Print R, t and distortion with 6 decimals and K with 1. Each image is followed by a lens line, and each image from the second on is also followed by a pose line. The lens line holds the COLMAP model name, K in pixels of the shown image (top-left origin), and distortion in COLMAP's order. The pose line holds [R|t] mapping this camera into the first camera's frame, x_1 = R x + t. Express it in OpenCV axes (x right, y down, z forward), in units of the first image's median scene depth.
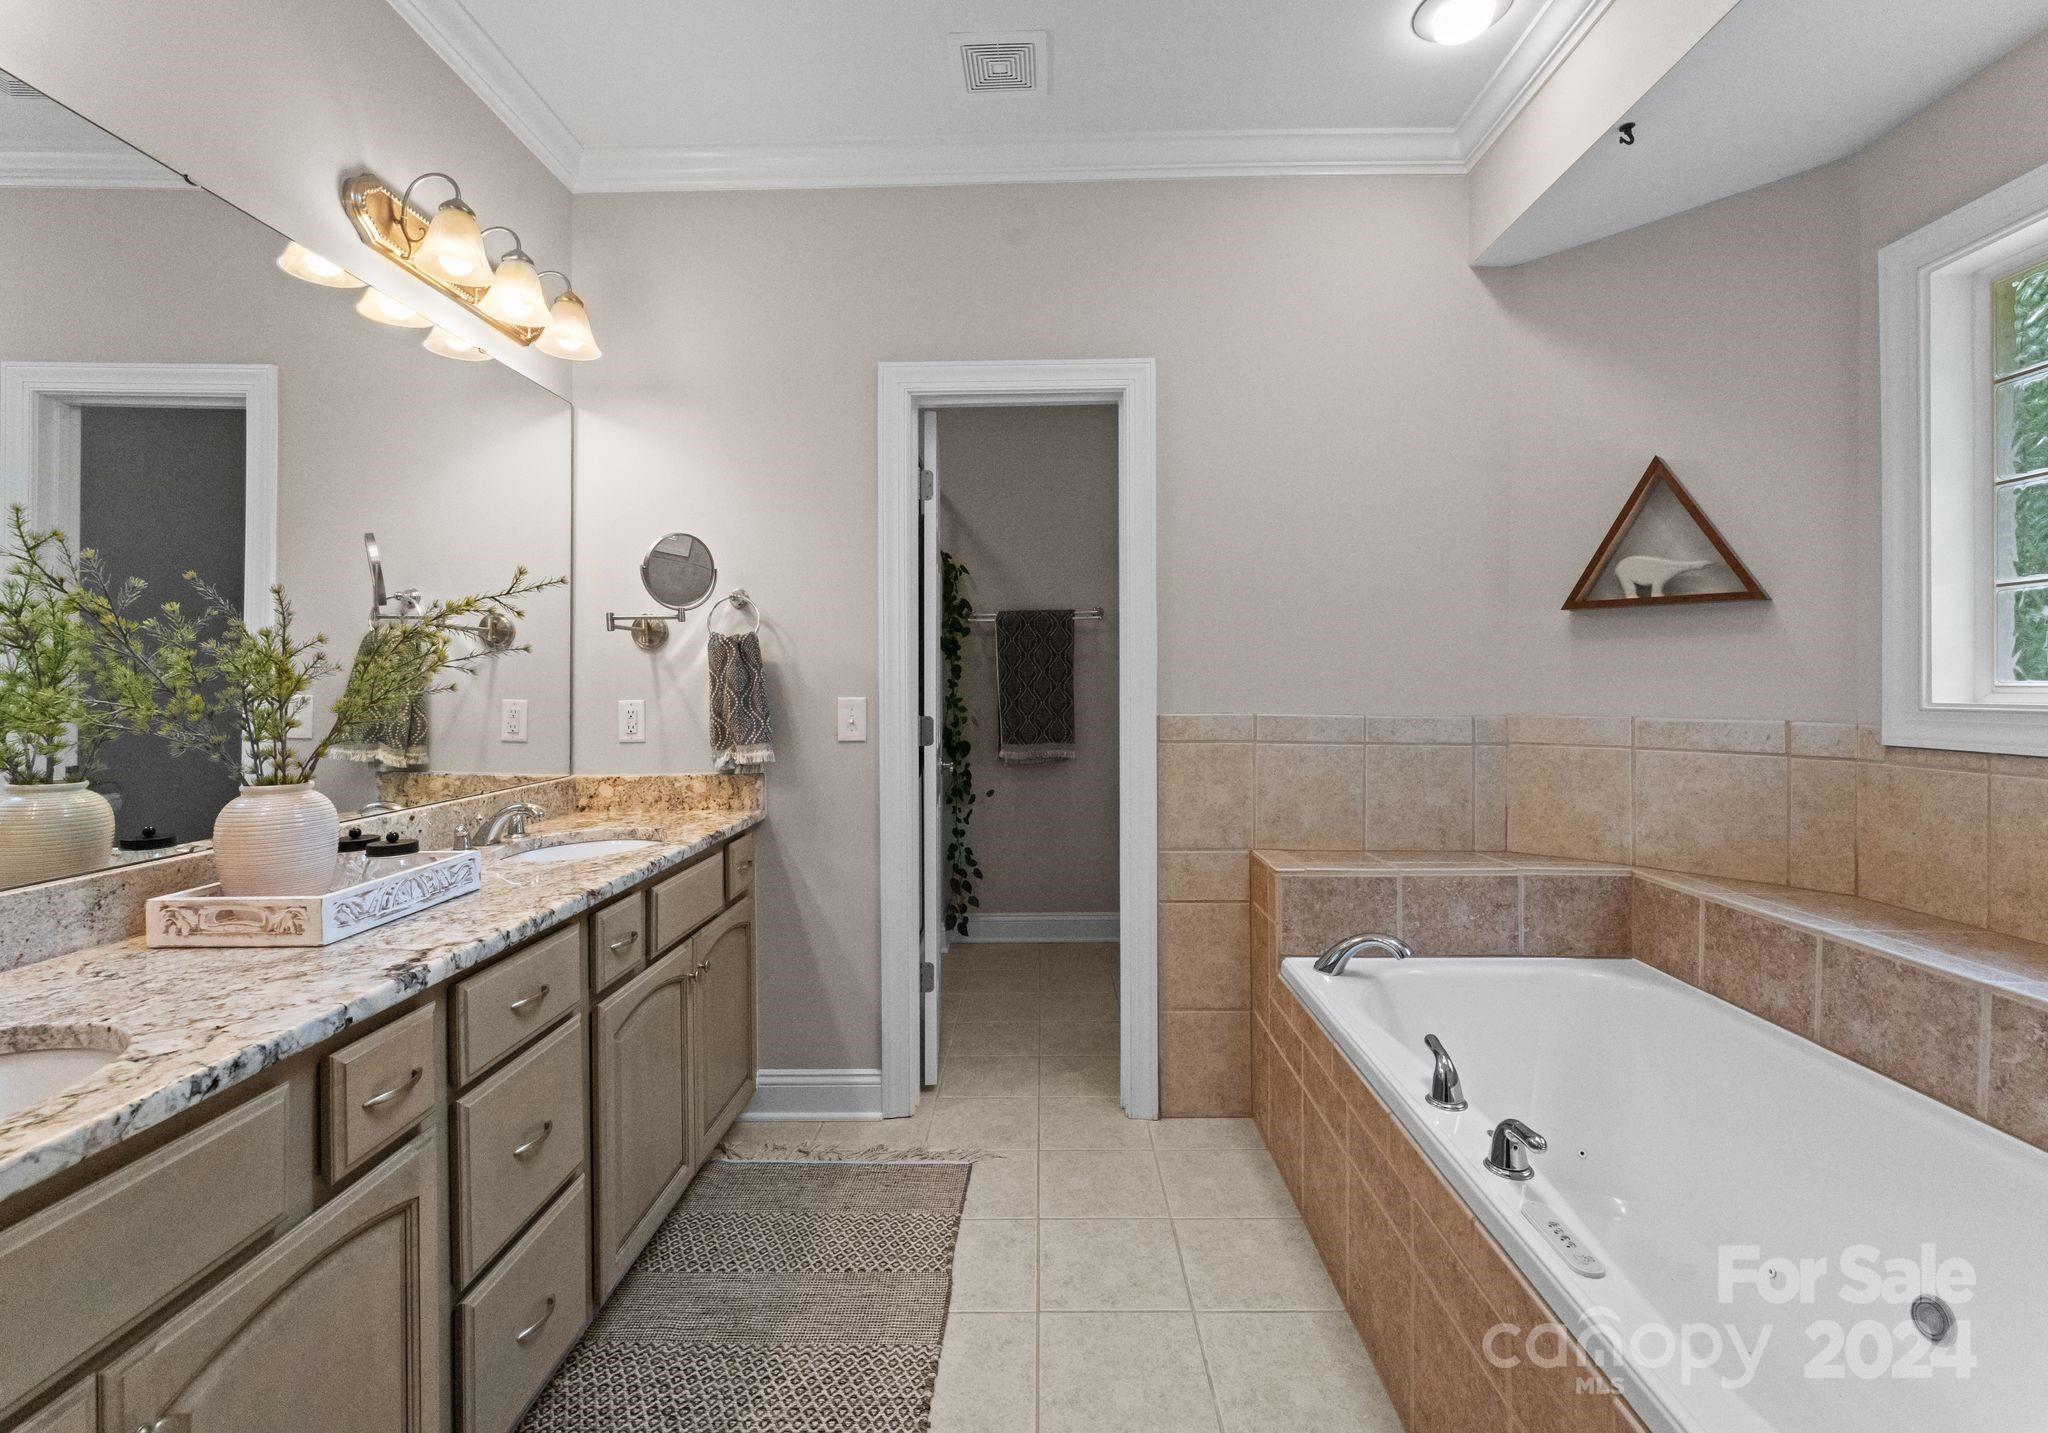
lens RADIAL K [[900.0, 0, 1014.5], [0, 900.0, 693.2], [0, 0, 1]] dist [0.000984, -0.000654]
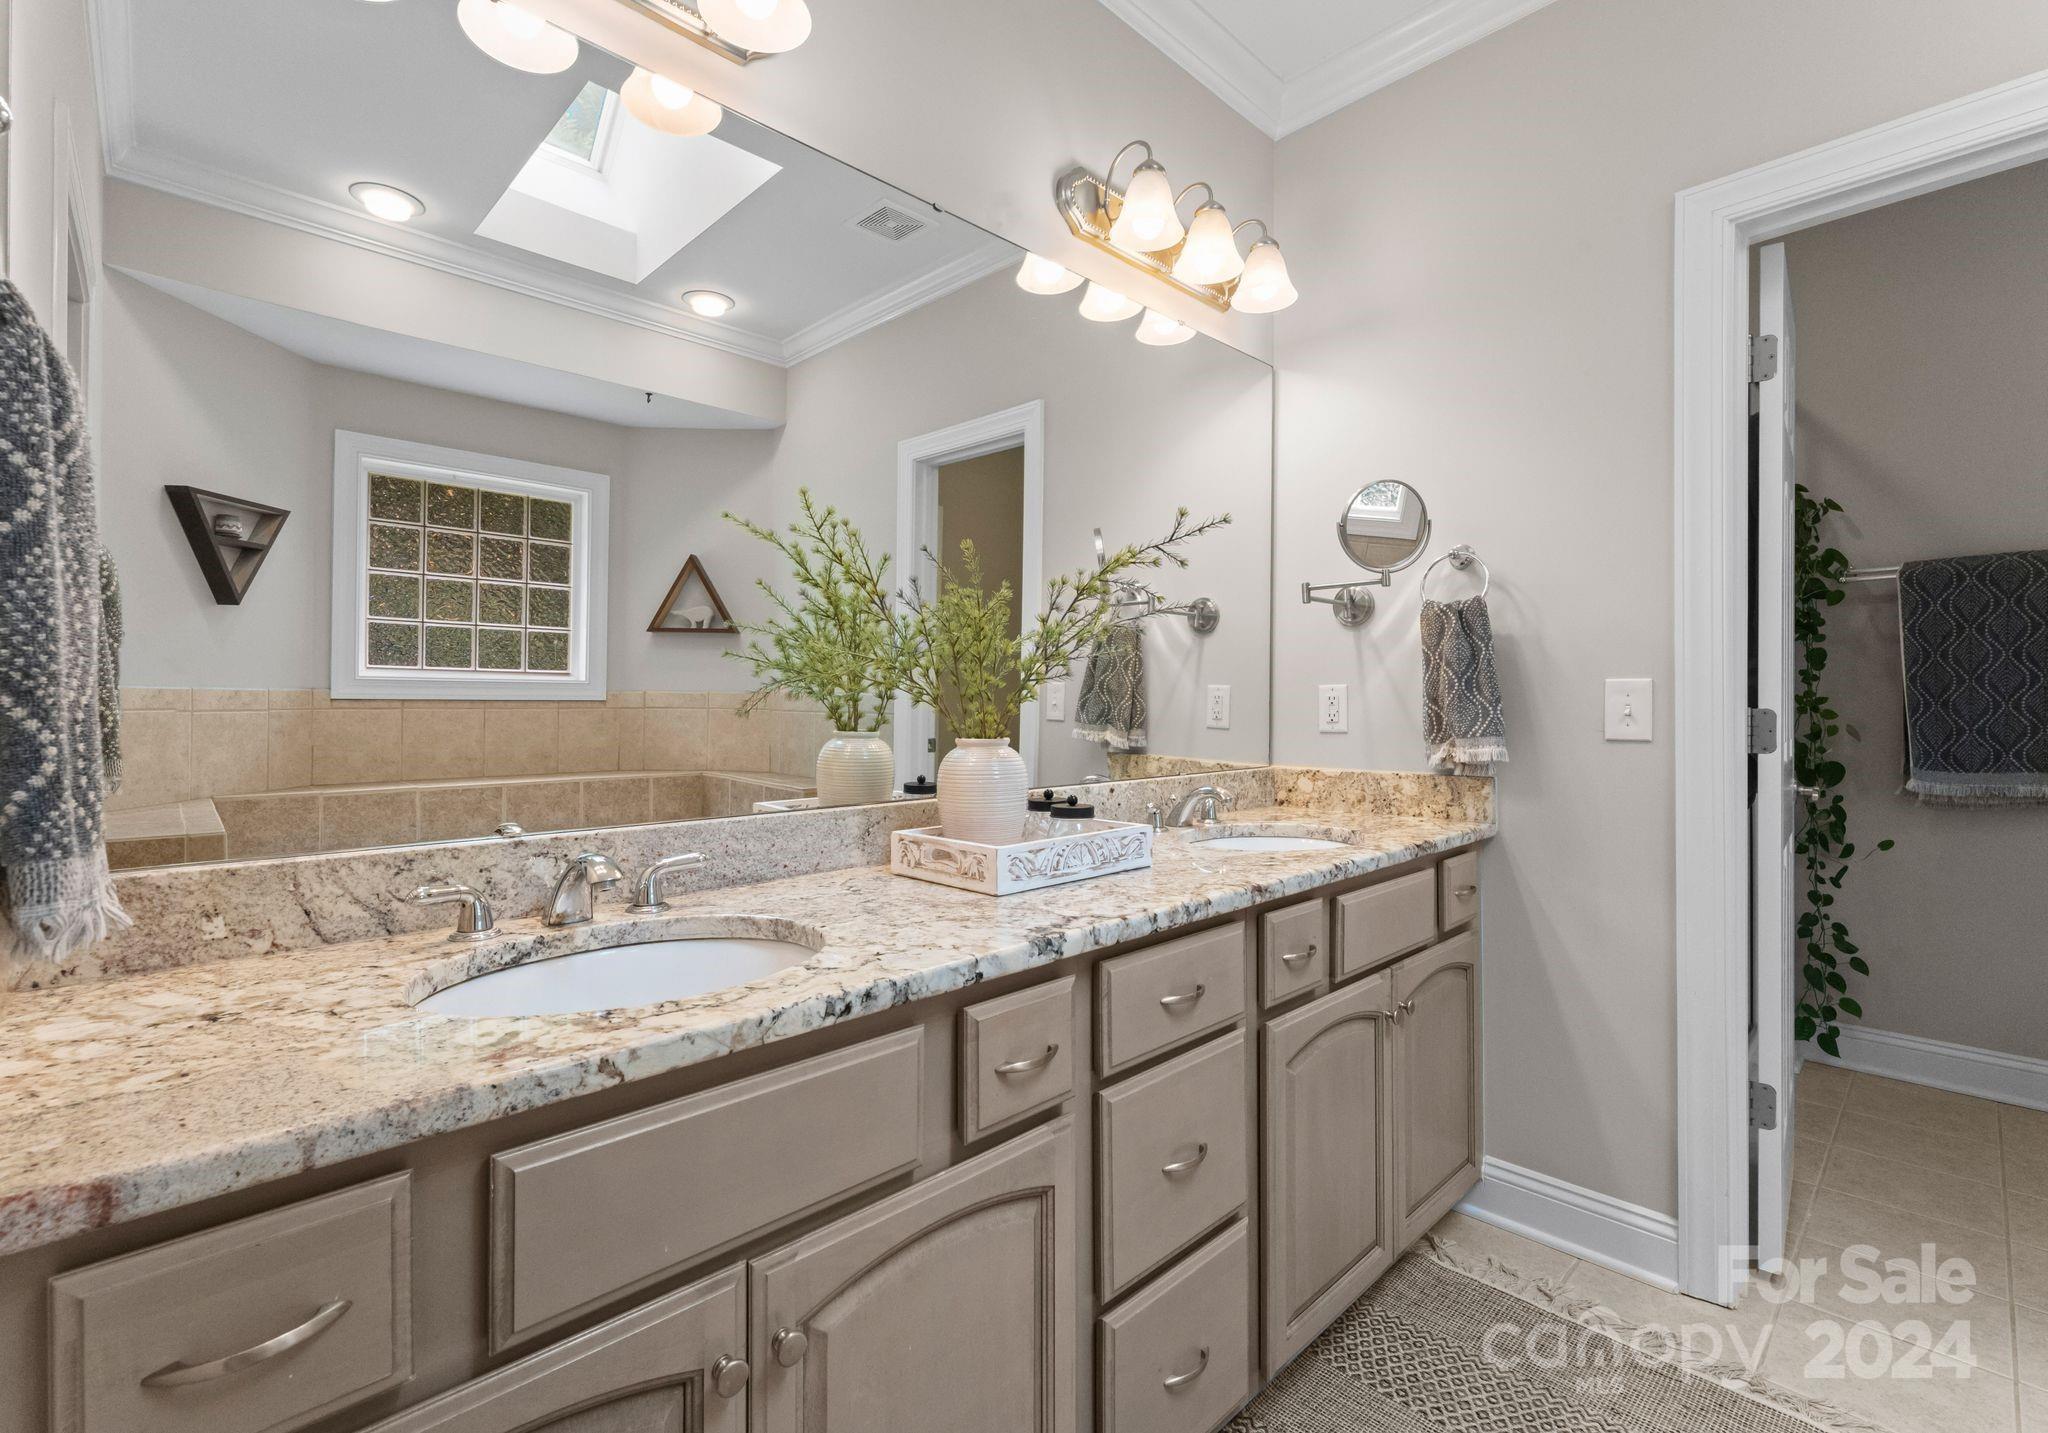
lens RADIAL K [[900.0, 0, 1014.5], [0, 900.0, 693.2], [0, 0, 1]] dist [0.000984, -0.000654]
pose [[0.707881, -0.000063, -0.706331, -0.027684], [-0.016049, 0.999740, -0.016173, 0.047072], [0.706149, 0.022785, 0.707697, 0.199718]]
